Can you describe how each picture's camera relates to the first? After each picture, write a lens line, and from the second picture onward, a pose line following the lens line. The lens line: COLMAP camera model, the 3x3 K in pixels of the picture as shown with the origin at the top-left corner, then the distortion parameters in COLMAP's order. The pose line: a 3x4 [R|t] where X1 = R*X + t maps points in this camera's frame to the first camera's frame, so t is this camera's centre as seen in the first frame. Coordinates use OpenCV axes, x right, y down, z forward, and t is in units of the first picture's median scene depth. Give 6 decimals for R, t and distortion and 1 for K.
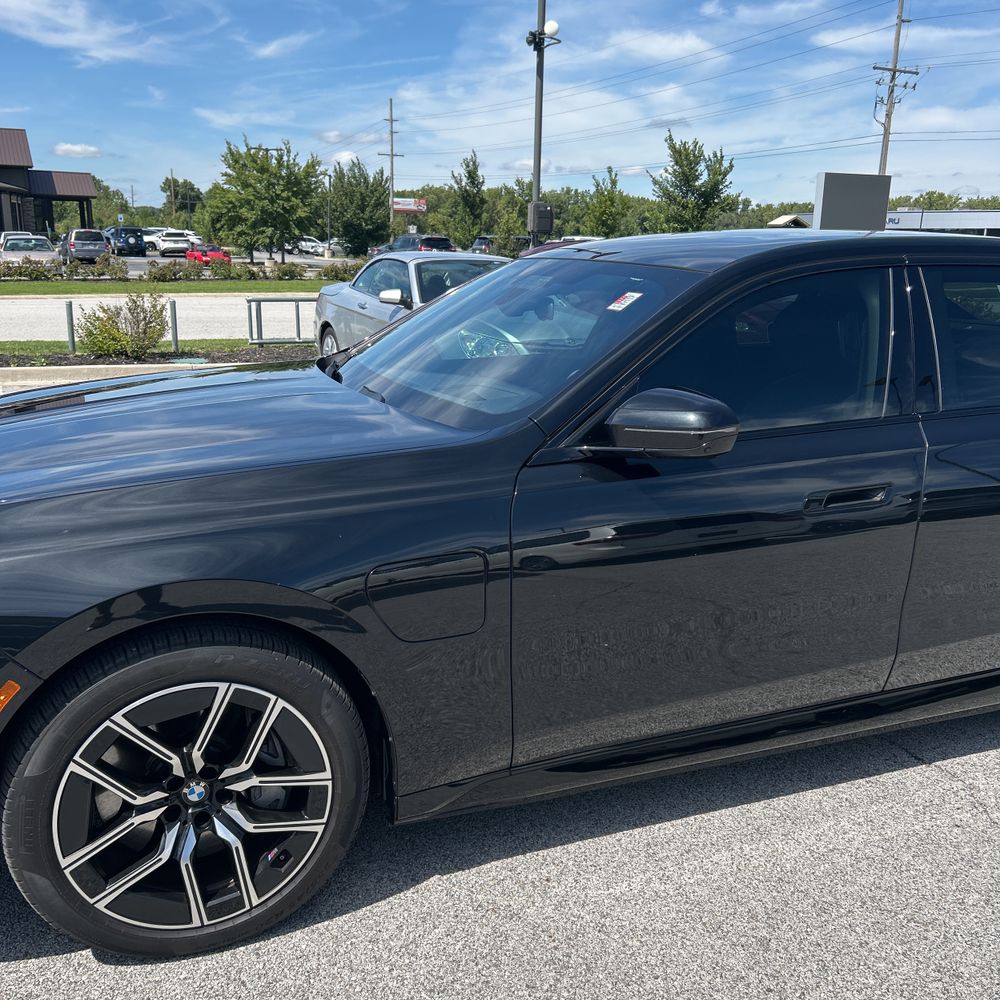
lens RADIAL K [[990.8, 0, 500.0], [0, 990.8, 500.0], [0, 0, 1]] dist [0.009604, -0.005296]
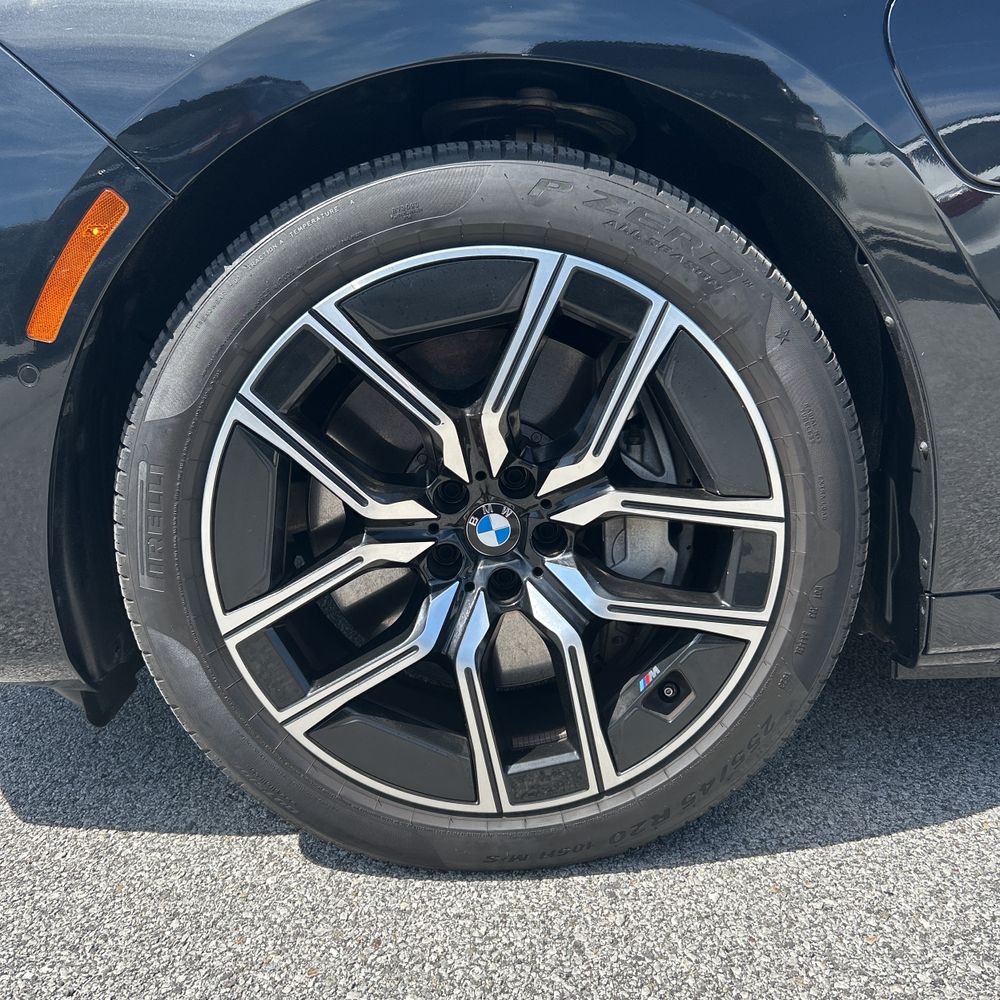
lens RADIAL K [[1008.4, 0, 500.0], [0, 1008.4, 500.0], [0, 0, 1]] dist [0.011773, -0.009263]
pose [[0.932042, 0.011255, -0.362175, -0.128387], [-0.025741, 0.999049, -0.035198, 0.298905], [0.361435, 0.042129, 0.931445, 0.550860]]
